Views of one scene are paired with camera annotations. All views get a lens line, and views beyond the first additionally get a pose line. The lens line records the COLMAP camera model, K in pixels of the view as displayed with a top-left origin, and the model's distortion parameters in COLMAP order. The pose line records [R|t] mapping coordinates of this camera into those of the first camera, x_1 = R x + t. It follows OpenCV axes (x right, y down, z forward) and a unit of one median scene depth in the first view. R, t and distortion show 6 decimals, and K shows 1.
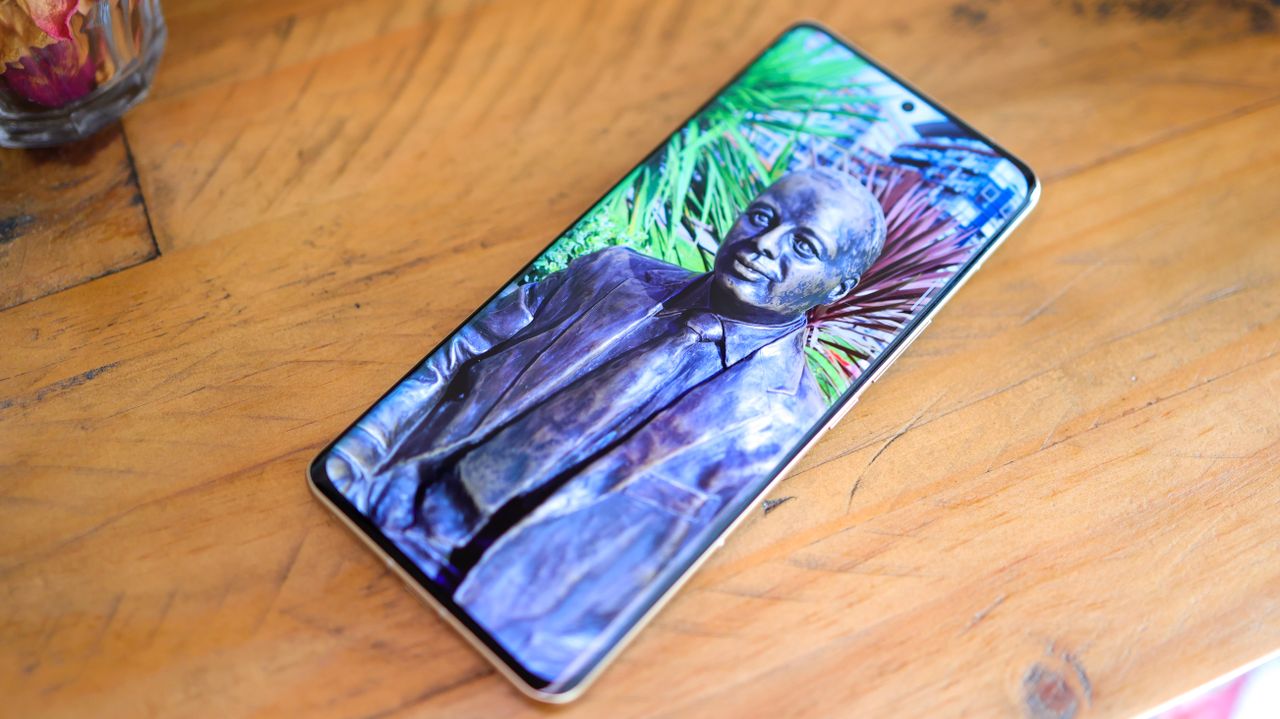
lens RADIAL K [[1330.3, 0, 640.0], [0, 1330.3, 359.5], [0, 0, 1]] dist [-0.098635, -0.000760]
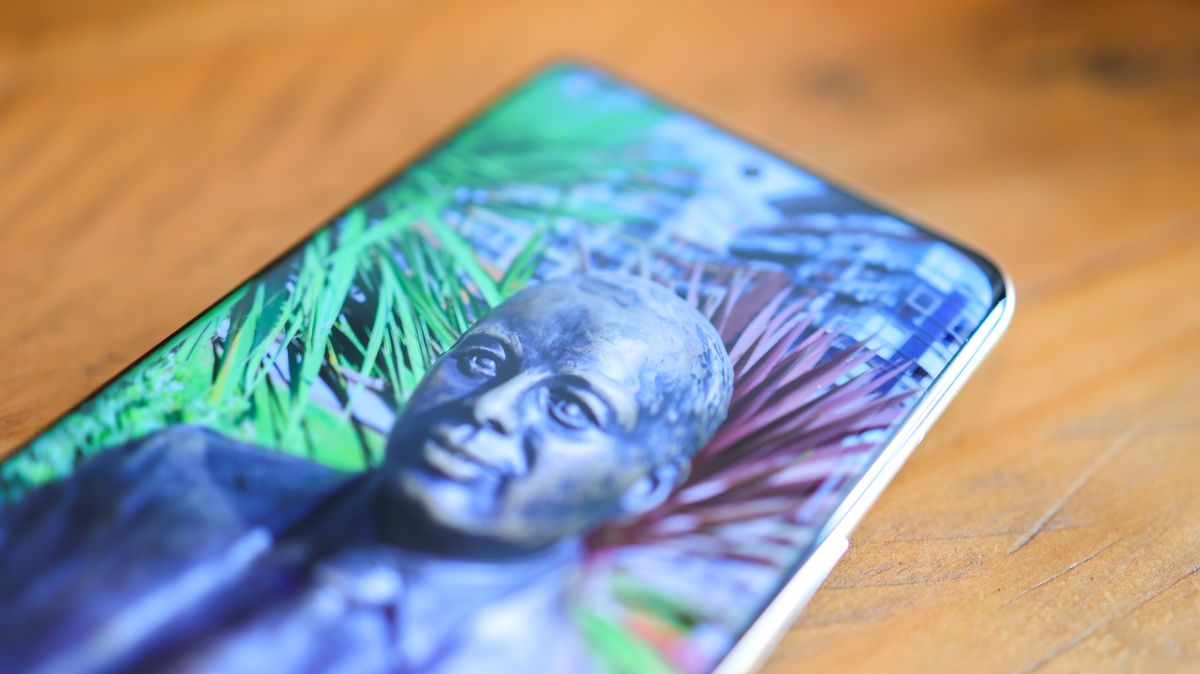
lens RADIAL K [[1334.7, 0, 600.0], [0, 1334.7, 337.0], [0, 0, 1]] dist [-0.069804, 0.004953]
pose [[0.993650, -0.030550, 0.108291, 0.081575], [0.060014, 0.958001, -0.280414, 0.027463], [-0.095176, 0.285133, 0.953751, 0.518457]]
